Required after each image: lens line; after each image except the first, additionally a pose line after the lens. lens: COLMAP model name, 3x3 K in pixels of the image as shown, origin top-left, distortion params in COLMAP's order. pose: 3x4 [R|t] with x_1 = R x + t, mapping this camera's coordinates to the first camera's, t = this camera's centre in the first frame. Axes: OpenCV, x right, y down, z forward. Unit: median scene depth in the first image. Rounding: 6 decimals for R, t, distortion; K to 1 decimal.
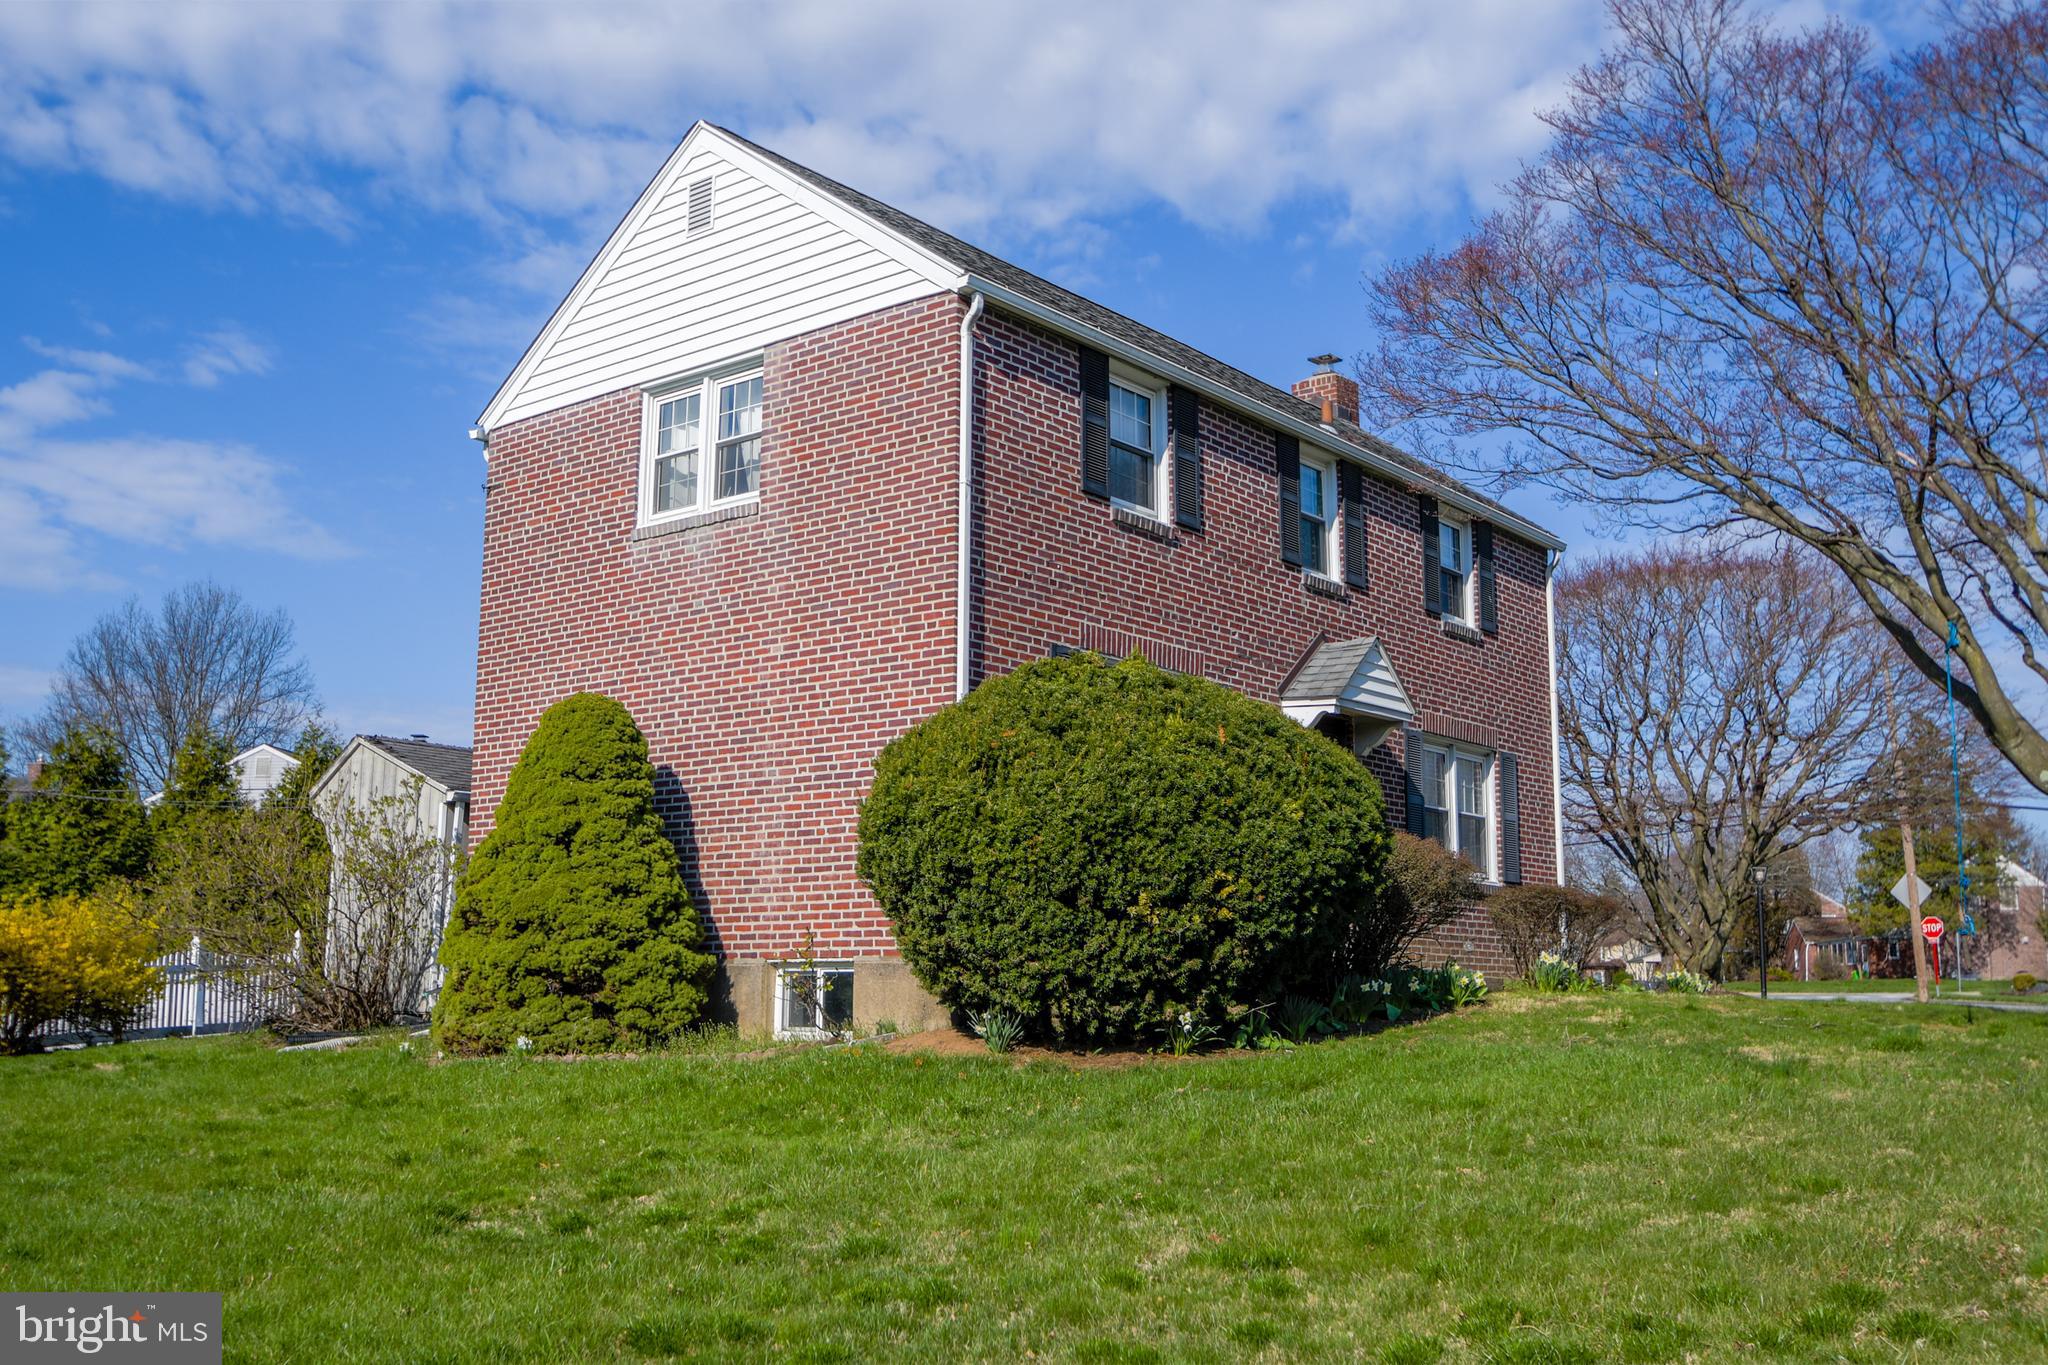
lens RADIAL K [[1915.9, 0, 1023.9], [0, 1915.9, 683.6], [0, 0, 1]] dist [-0.015575, 0.000000]
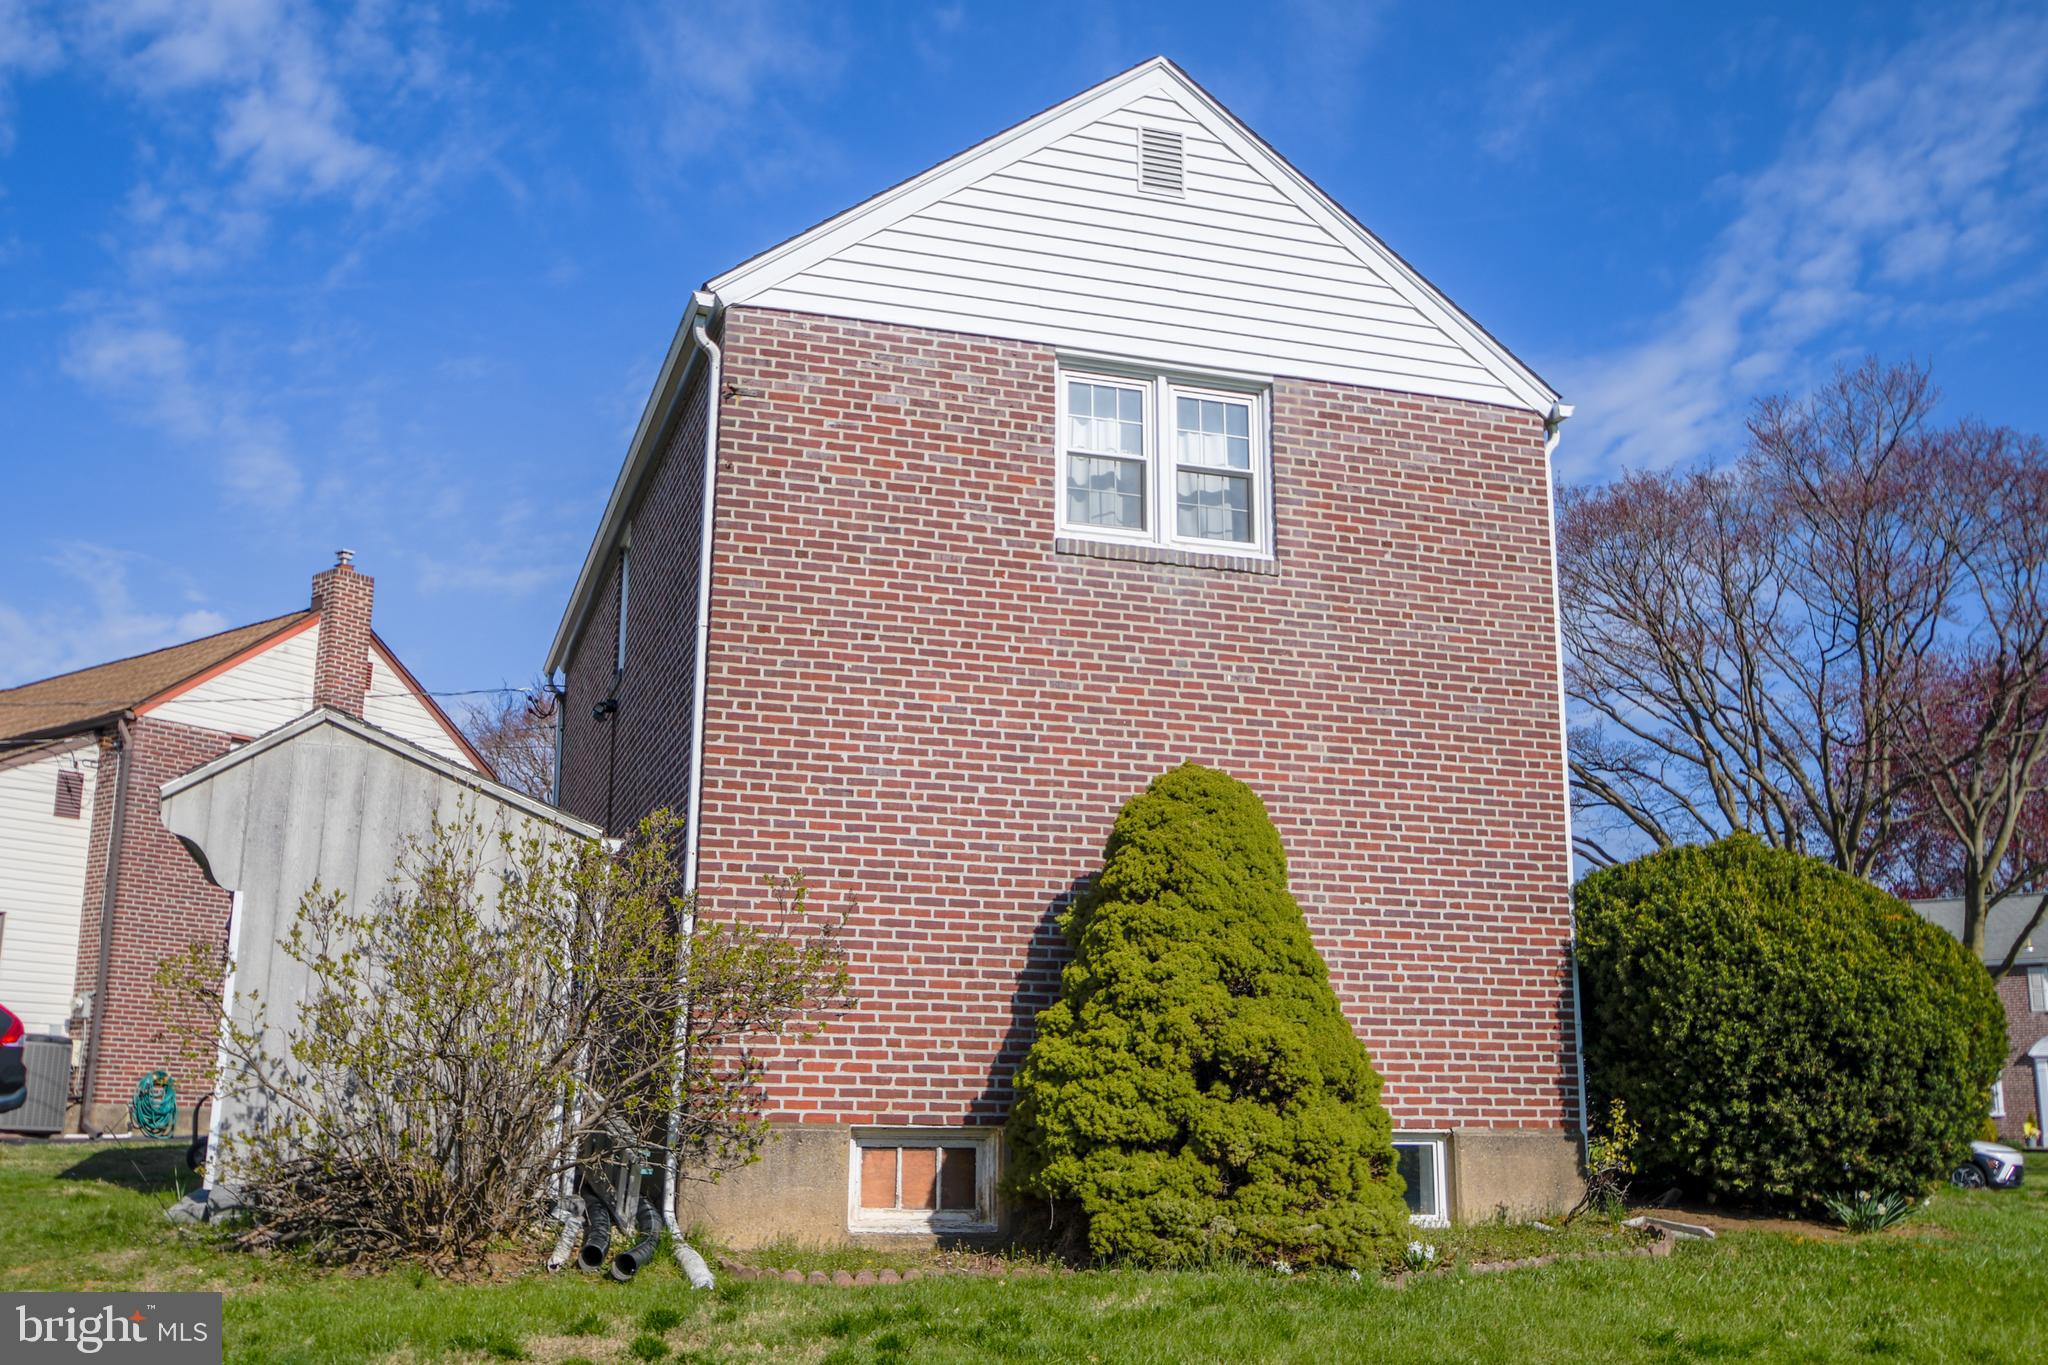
lens RADIAL K [[1915.9, 0, 1023.7], [0, 1915.9, 679.2], [0, 0, 1]] dist [-0.015575, 0.000000]
pose [[0.558112, 0.181436, 0.809687, -0.915135], [-0.149657, 0.981809, -0.116848, 0.071624], [-0.816158, -0.055961, 0.575112, 0.655812]]
